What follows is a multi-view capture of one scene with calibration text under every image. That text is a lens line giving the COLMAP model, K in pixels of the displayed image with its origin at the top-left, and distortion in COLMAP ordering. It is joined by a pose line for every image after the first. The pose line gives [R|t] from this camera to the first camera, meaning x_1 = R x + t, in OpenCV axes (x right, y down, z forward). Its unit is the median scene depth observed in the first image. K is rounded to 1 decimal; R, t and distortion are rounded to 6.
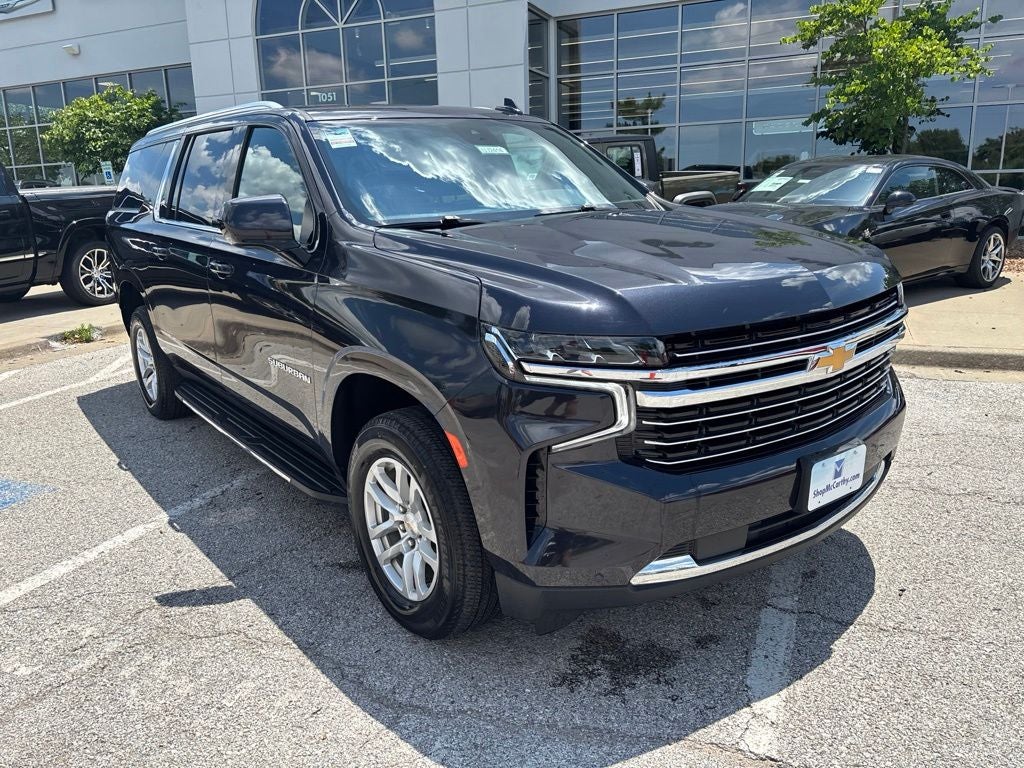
lens RADIAL K [[777.0, 0, 509.3], [0, 777.0, 392.3], [0, 0, 1]] dist [0.054020, -0.064927]
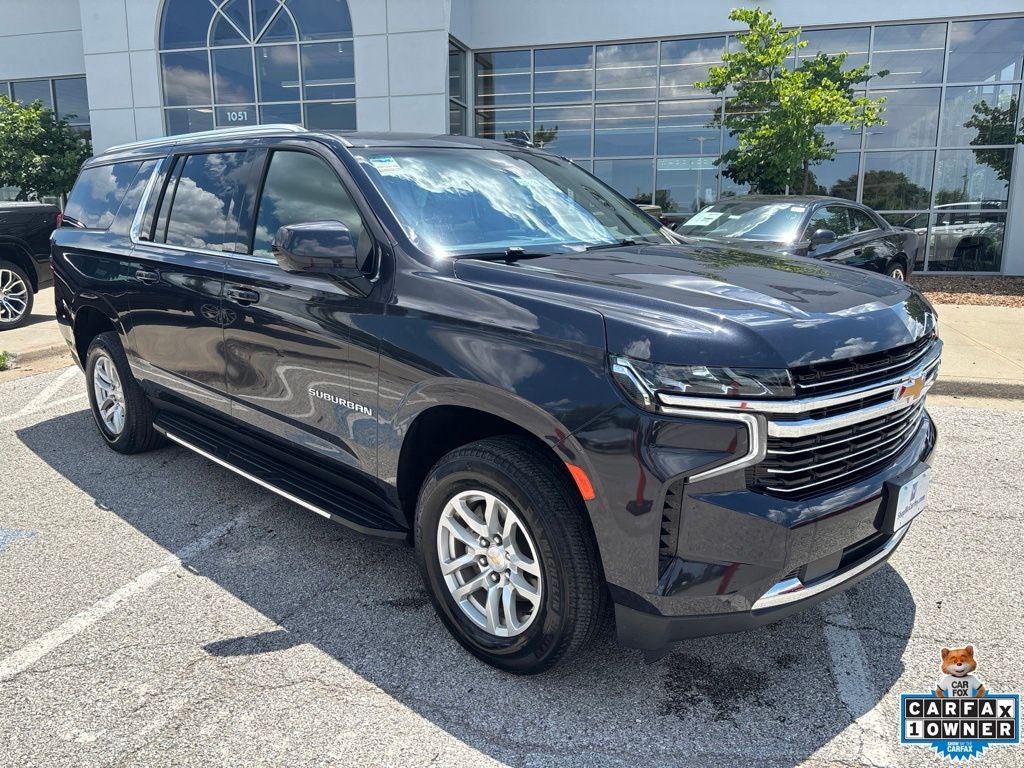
lens RADIAL K [[777.0, 0, 510.3], [0, 777.0, 392.4], [0, 0, 1]] dist [0.054020, -0.064927]
pose [[0.989080, -0.006782, 0.147225, -0.232778], [0.011465, 0.999454, -0.030983, -0.008315], [-0.146934, 0.032332, 0.988618, 0.015819]]
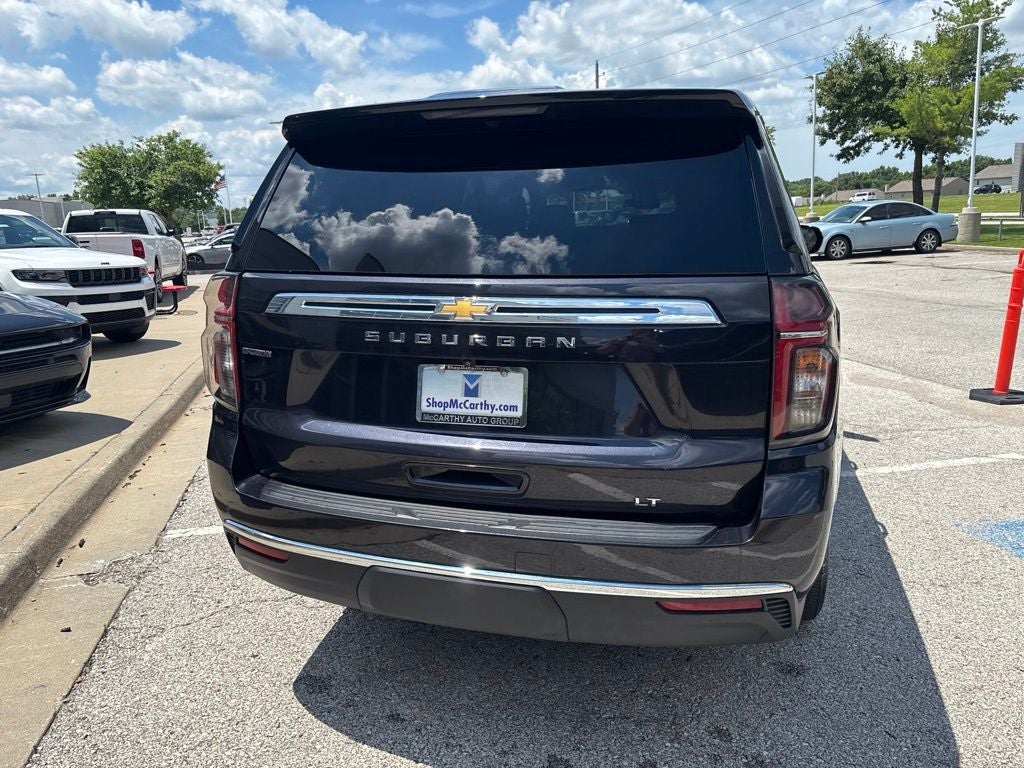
lens RADIAL K [[777.0, 0, 507.5], [0, 777.0, 382.7], [0, 0, 1]] dist [0.054020, -0.064927]
pose [[-0.589011, -0.123638, 0.798611, -1.414576], [0.243561, 0.915116, 0.321312, -0.669585], [-0.770548, 0.383767, -0.508899, 2.605560]]
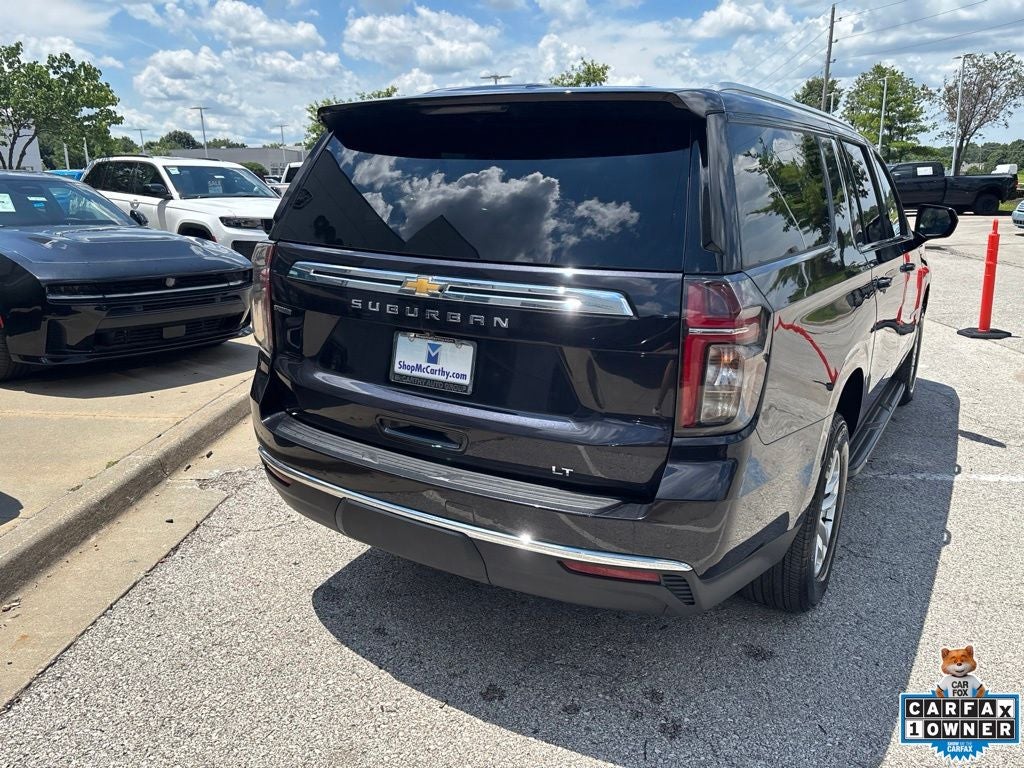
lens RADIAL K [[777.0, 0, 507.3], [0, 777.0, 379.9], [0, 0, 1]] dist [0.054020, -0.064927]
pose [[-0.358718, -0.209022, 0.909742, -1.598112], [0.243214, 0.920013, 0.307283, -0.651105], [-0.901204, 0.331490, -0.279188, 2.435157]]
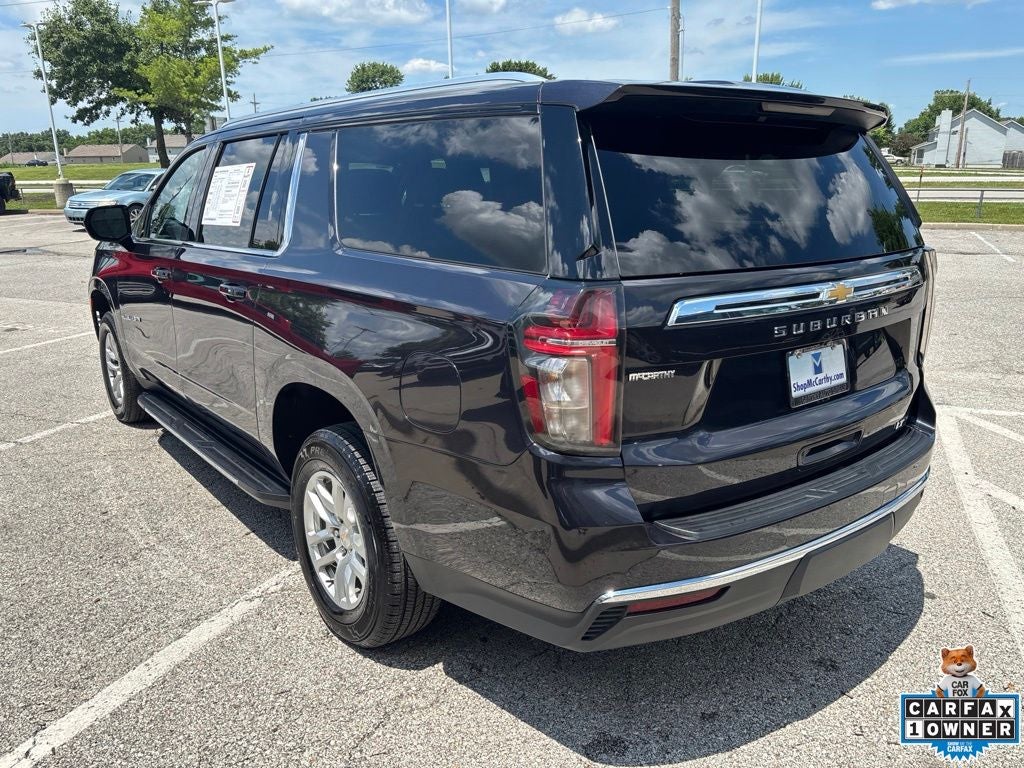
lens RADIAL K [[777.0, 0, 508.1], [0, 777.0, 380.9], [0, 0, 1]] dist [0.054020, -0.064927]
pose [[-0.999279, 0.037965, -0.000069, -0.516556], [0.032941, 0.867964, 0.495534, -0.828739], [0.018873, 0.495175, -0.868588, 2.951524]]
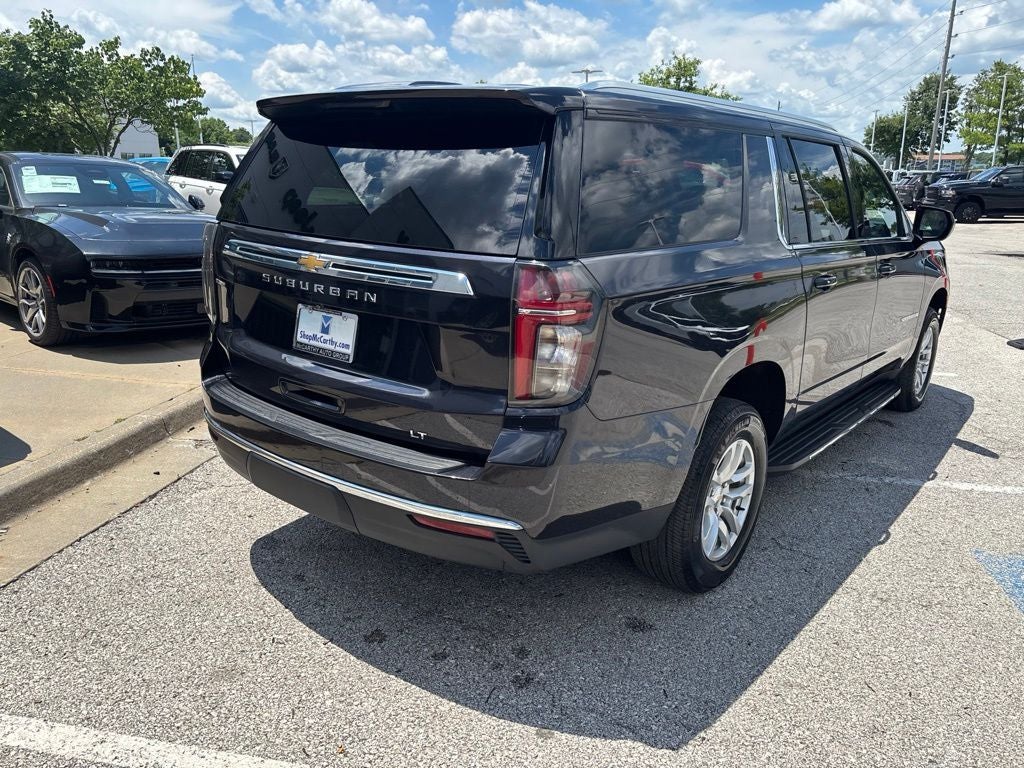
lens RADIAL K [[777.0, 0, 507.0], [0, 777.0, 384.9], [0, 0, 1]] dist [0.054020, -0.064927]
pose [[-0.240412, -0.235420, 0.941690, -1.741745], [0.231384, 0.928278, 0.291139, -0.595569], [-0.942690, 0.287885, -0.168697, 2.243987]]
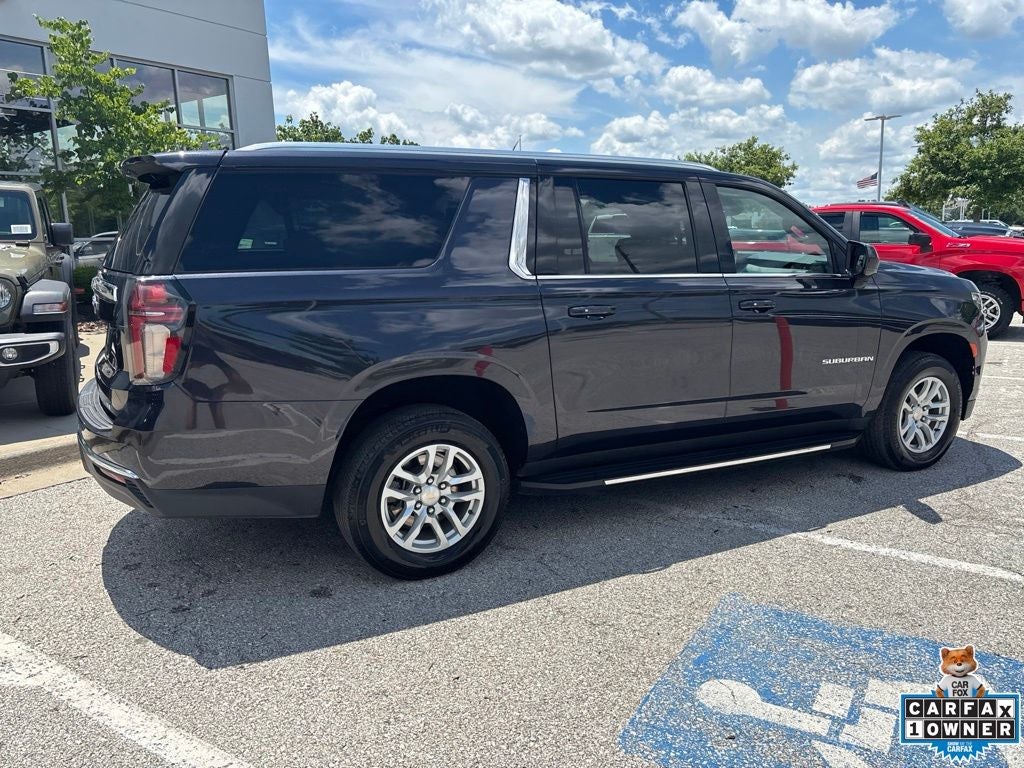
lens RADIAL K [[777.0, 0, 504.6], [0, 777.0, 379.7], [0, 0, 1]] dist [0.054020, -0.064927]
pose [[0.162574, -0.159825, 0.973666, -1.955426], [0.255262, 0.960013, 0.114962, -0.350021], [-0.953106, 0.229850, 0.196870, 1.440189]]
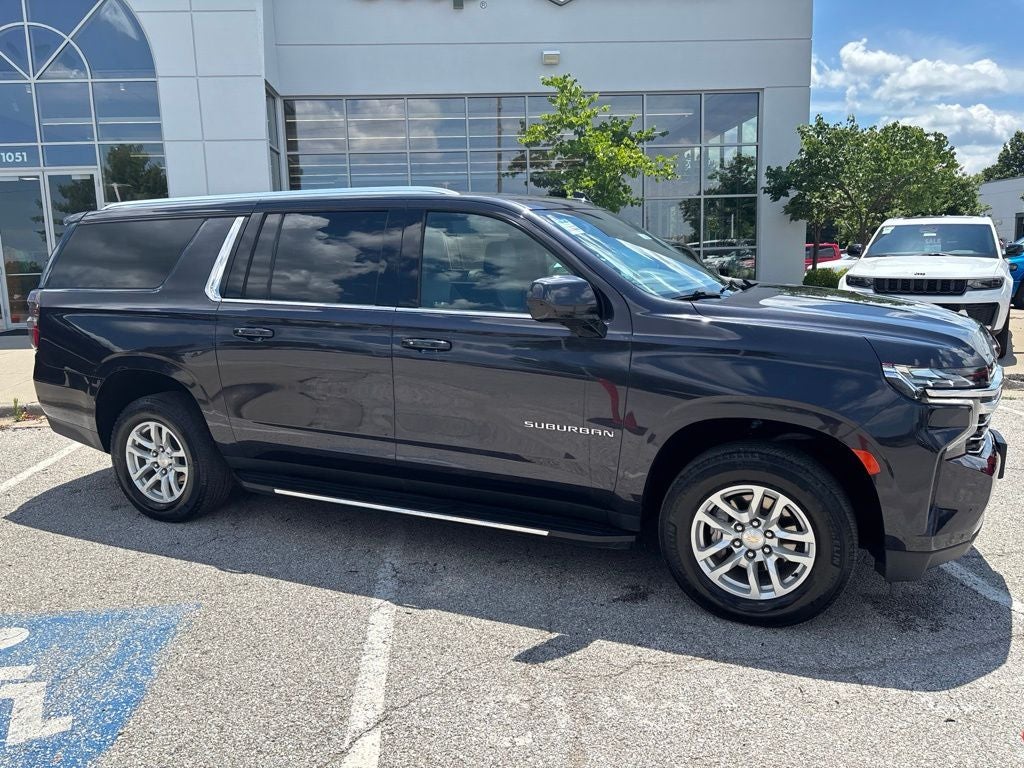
lens RADIAL K [[777.0, 0, 510.1], [0, 777.0, 394.3], [0, 0, 1]] dist [0.054020, -0.064927]
pose [[0.880692, -0.079320, 0.467000, -0.939089], [0.118353, 0.991459, -0.054796, -0.029684], [-0.458665, 0.103529, 0.882558, 0.063478]]
